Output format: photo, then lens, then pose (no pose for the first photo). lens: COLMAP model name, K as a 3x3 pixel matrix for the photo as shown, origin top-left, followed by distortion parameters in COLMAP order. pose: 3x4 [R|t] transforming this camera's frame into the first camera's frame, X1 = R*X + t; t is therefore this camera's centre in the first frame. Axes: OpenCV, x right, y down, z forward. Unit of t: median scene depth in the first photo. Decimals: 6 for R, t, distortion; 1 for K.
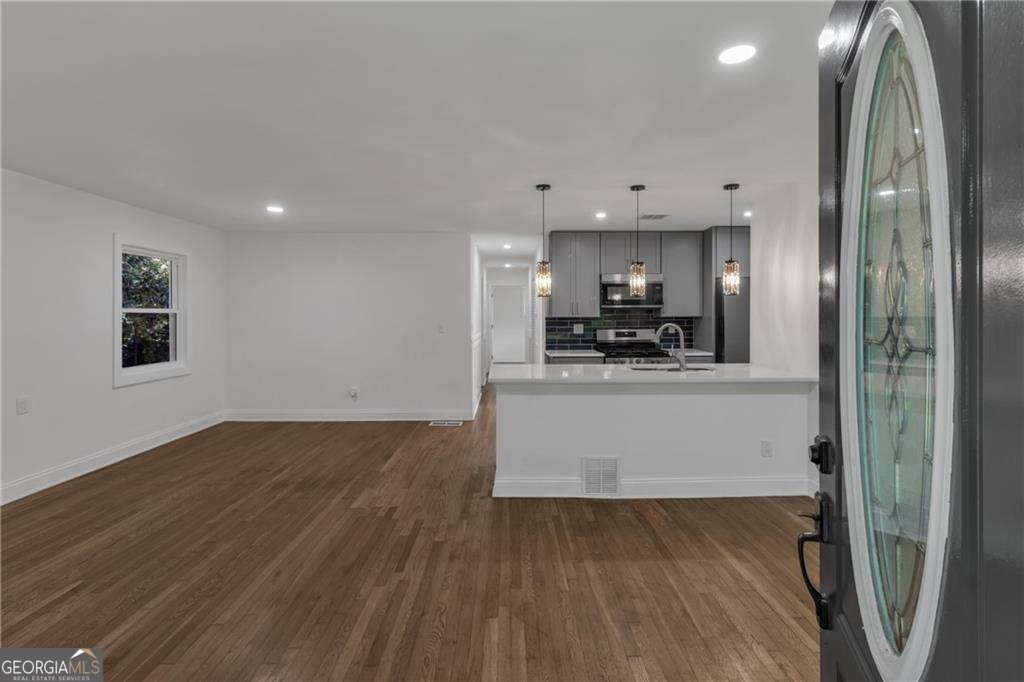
lens RADIAL K [[486.5, 0, 511.6], [0, 486.5, 317.8], [0, 0, 1]] dist [0.000894, 0.000322]
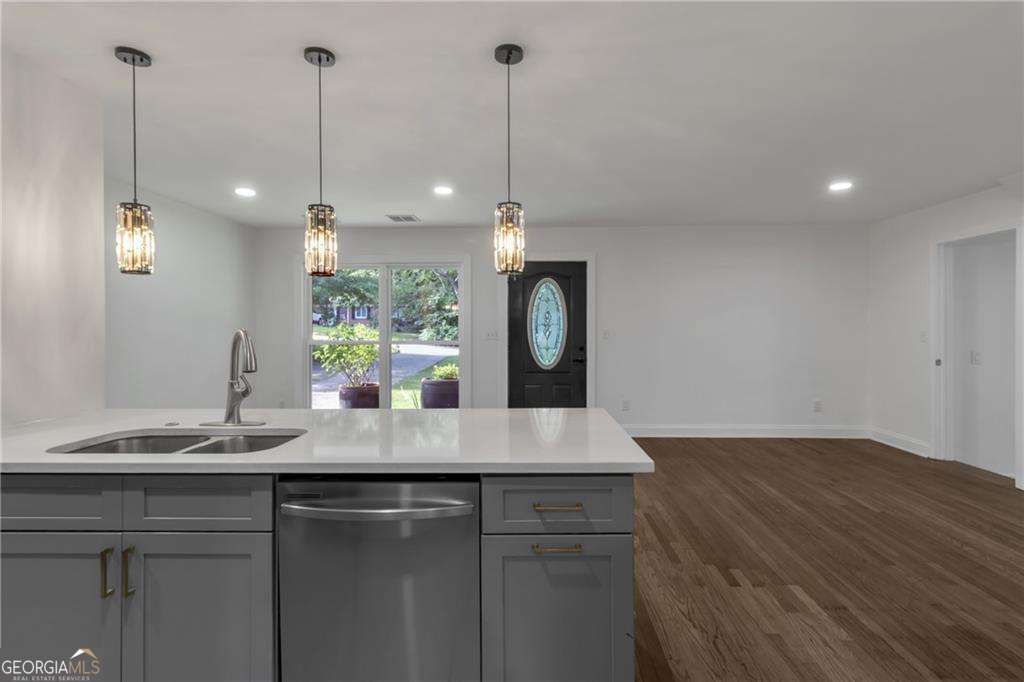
lens RADIAL K [[486.5, 0, 513.5], [0, 486.5, 332.5], [0, 0, 1]] dist [0.000894, 0.000322]
pose [[-0.999072, 0.000937, 0.043051, 0.041329], [0.001943, 0.999726, 0.023339, 0.007131], [-0.043018, 0.023401, -0.998800, 1.506150]]
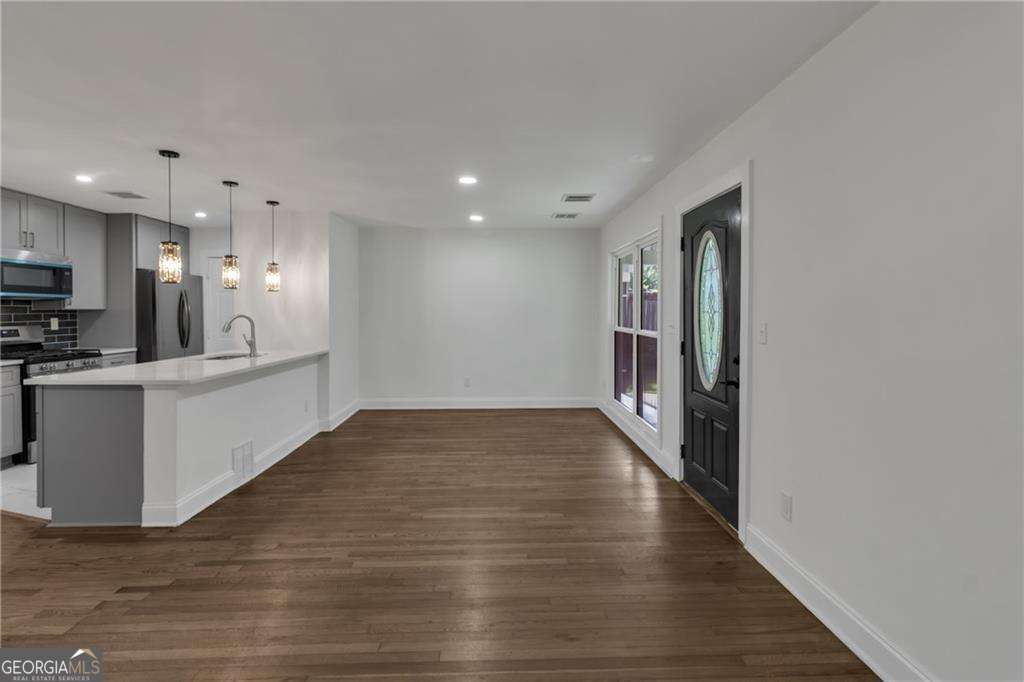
lens RADIAL K [[486.5, 0, 517.4], [0, 486.5, 317.1], [0, 0, 1]] dist [0.000894, 0.000322]
pose [[-0.032290, -0.001513, 0.999477, -0.810805], [0.002556, 0.999995, 0.001596, 0.017978], [-0.999475, 0.002606, -0.032286, 0.426323]]
